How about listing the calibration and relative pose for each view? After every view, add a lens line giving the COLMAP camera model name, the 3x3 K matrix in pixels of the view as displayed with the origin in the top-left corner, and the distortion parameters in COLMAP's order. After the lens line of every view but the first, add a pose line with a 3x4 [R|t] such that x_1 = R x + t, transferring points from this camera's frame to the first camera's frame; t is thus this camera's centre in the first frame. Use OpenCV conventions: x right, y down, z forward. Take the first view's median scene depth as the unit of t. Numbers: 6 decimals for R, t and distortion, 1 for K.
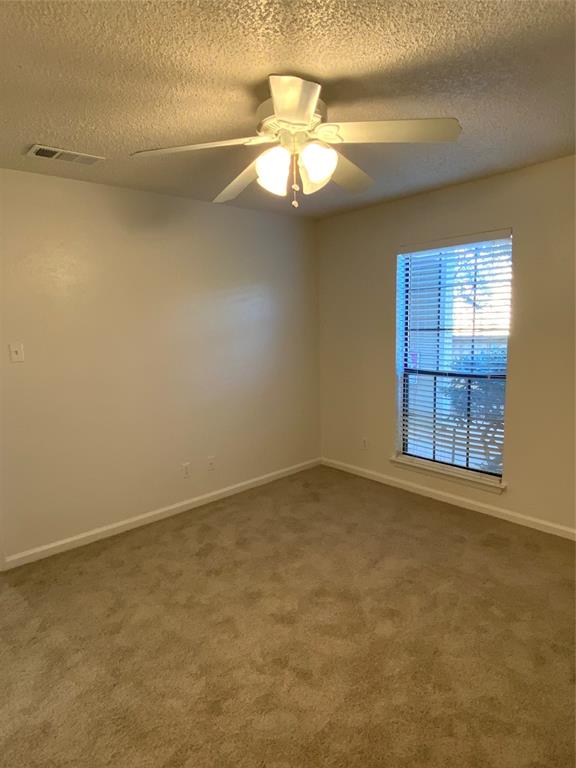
lens RADIAL K [[450.3, 0, 289.6], [0, 450.3, 385.9], [0, 0, 1]] dist [0.008954, -0.002469]
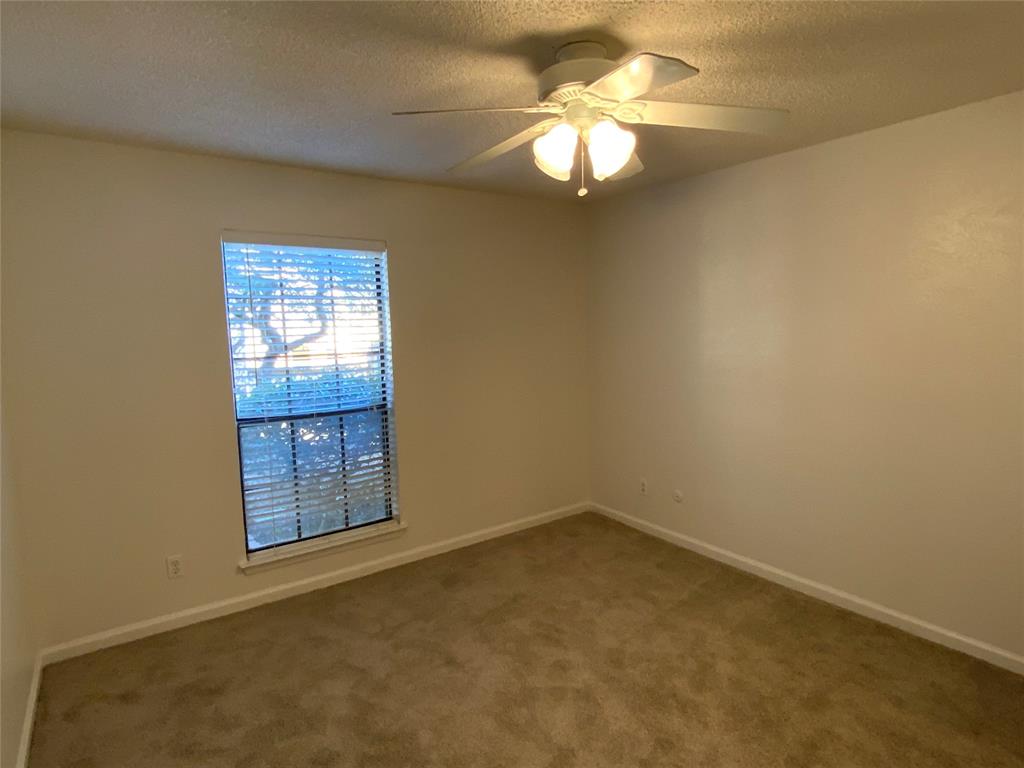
lens RADIAL K [[564.3, 0, 511.0], [0, 564.3, 380.5], [0, 0, 1]] dist [0.001282, 0.000303]
pose [[0.116538, -0.064507, 0.991089, -0.648171], [0.166842, 0.984979, 0.044491, -0.084157], [-0.979072, 0.160171, 0.125550, 0.669750]]
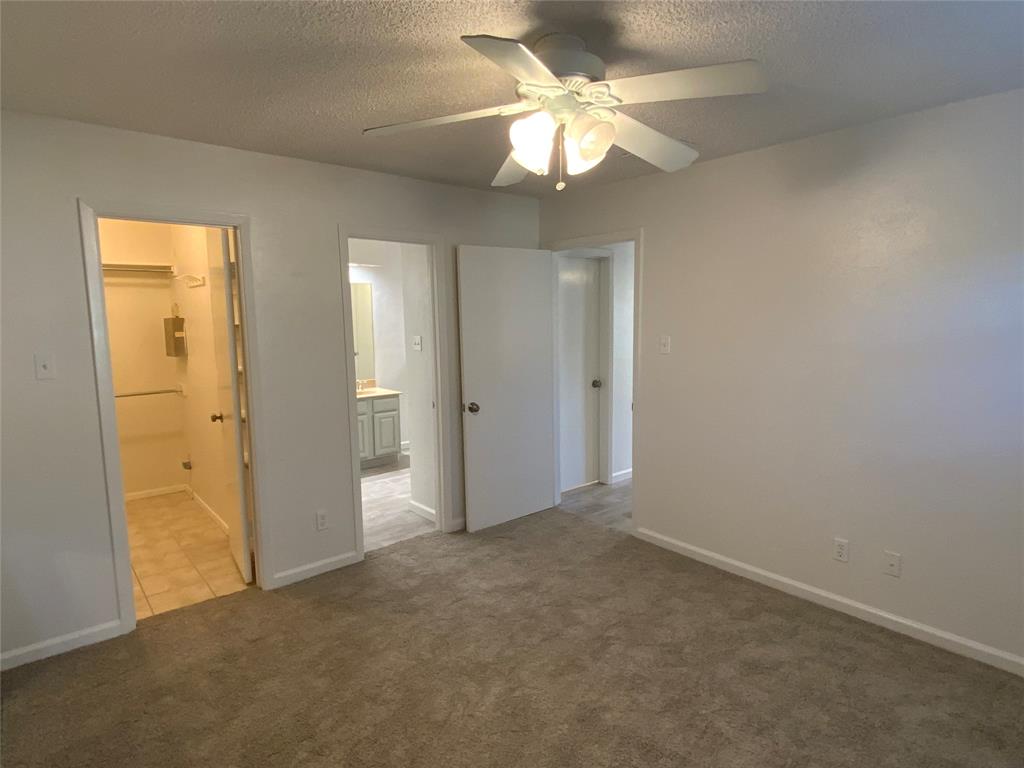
lens RADIAL K [[564.3, 0, 511.0], [0, 564.3, 380.5], [0, 0, 1]] dist [0.001282, 0.000303]
pose [[-0.037139, 0.137673, -0.989781, 0.664829], [-0.130371, 0.981332, 0.141389, -0.120594], [0.990769, 0.134290, -0.018497, 0.630472]]
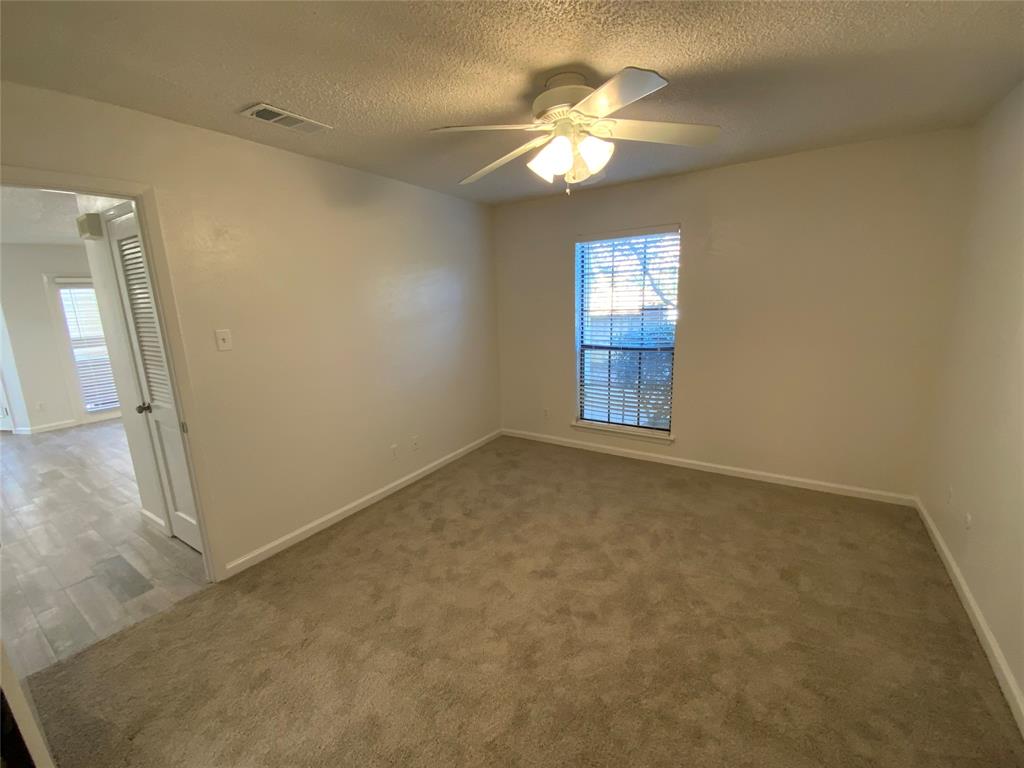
lens RADIAL K [[412.2, 0, 514.0], [0, 412.2, 384.0], [0, 0, 1]] dist [0.027346, -0.021337]
pose [[0.962120, -0.056906, 0.266622, -0.254733], [0.043234, 0.997445, 0.056878, -0.008102], [-0.269177, -0.043196, 0.962122, 0.045574]]
